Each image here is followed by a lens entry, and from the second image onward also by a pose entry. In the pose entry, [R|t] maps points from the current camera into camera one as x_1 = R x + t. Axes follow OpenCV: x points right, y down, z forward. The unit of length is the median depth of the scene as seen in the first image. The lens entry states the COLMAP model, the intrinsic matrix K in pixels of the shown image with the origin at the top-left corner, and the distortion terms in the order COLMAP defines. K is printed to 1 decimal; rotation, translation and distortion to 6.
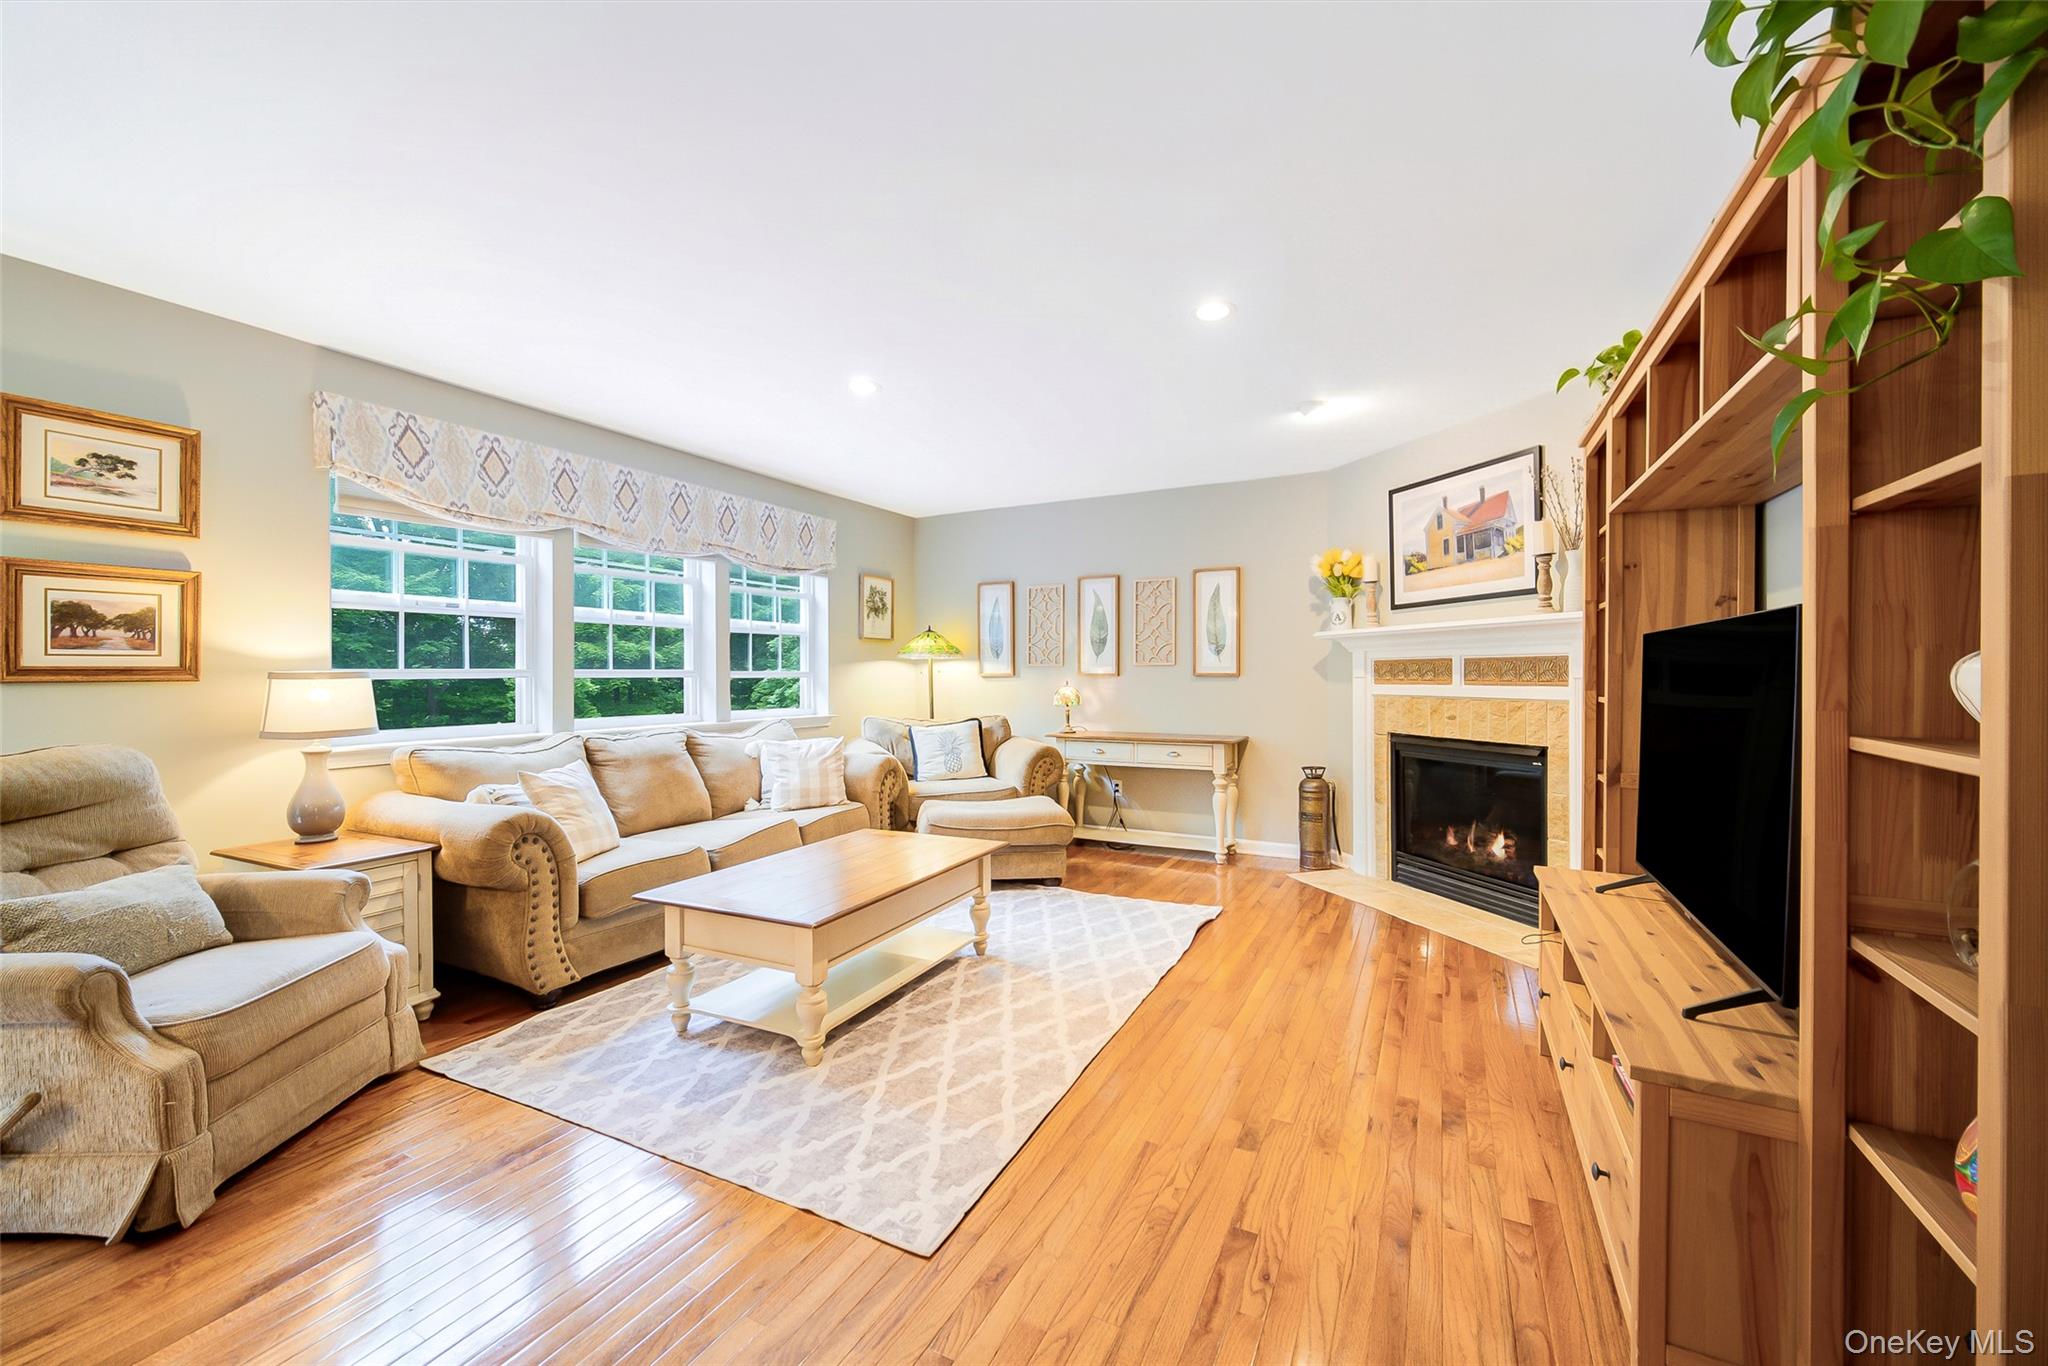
lens RADIAL K [[826.5, 0, 1020.0], [0, 826.5, 674.8], [0, 0, 1]] dist [0.000356, -0.000250]
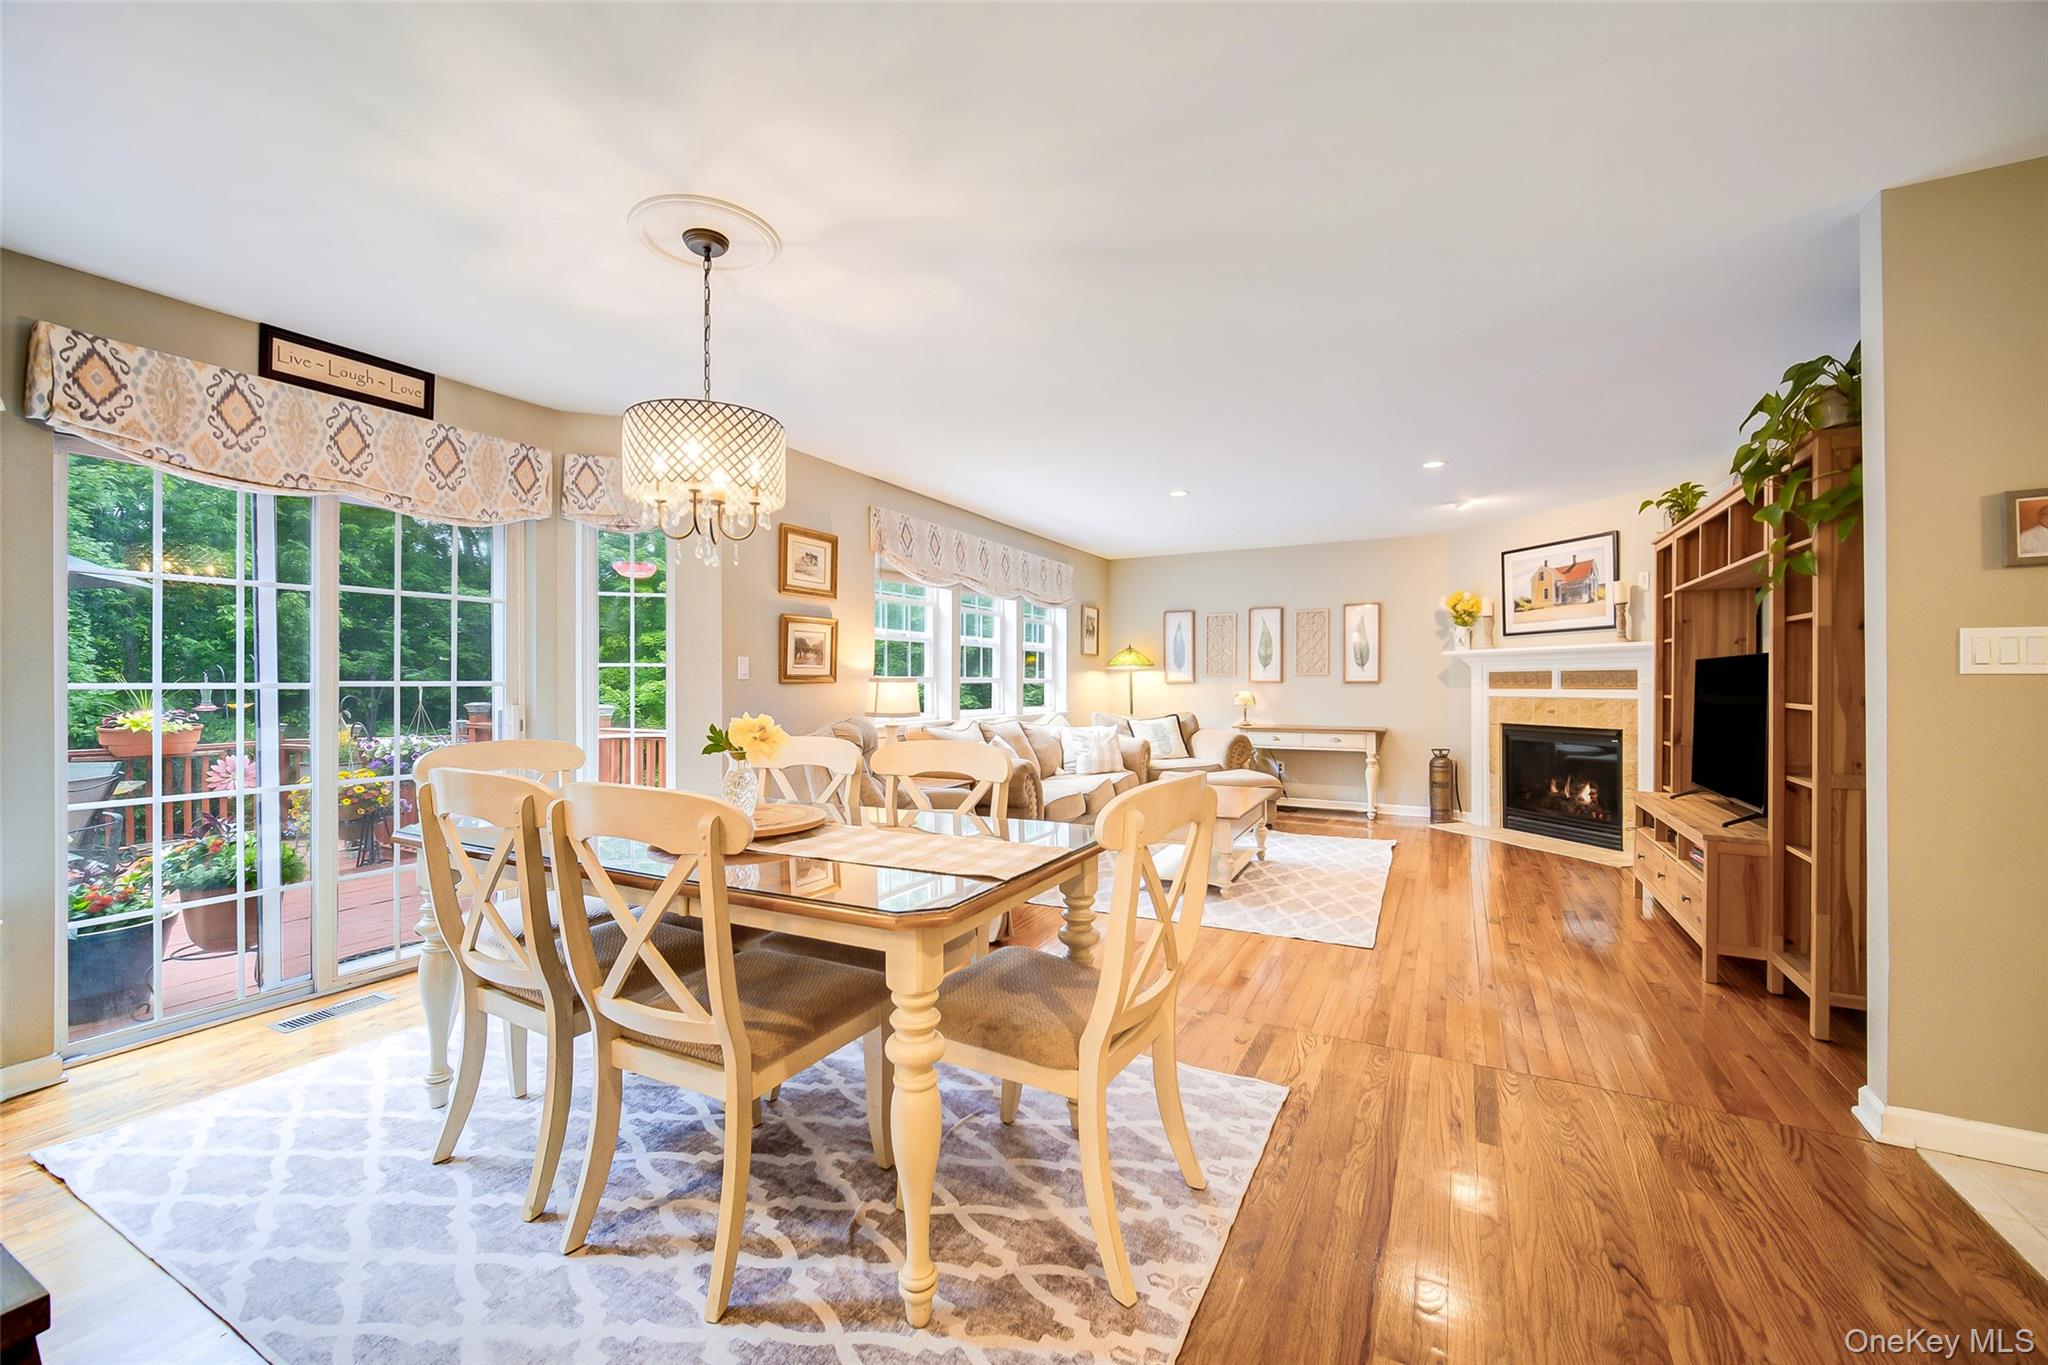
lens RADIAL K [[832.9, 0, 1020.0], [0, 832.9, 679.1], [0, 0, 1]] dist [-0.000733, -0.000063]
pose [[0.999976, 0.002882, -0.006238, -0.433768], [-0.002912, 0.999984, -0.004760, 0.004324], [0.006224, 0.004778, 0.999969, -0.507165]]
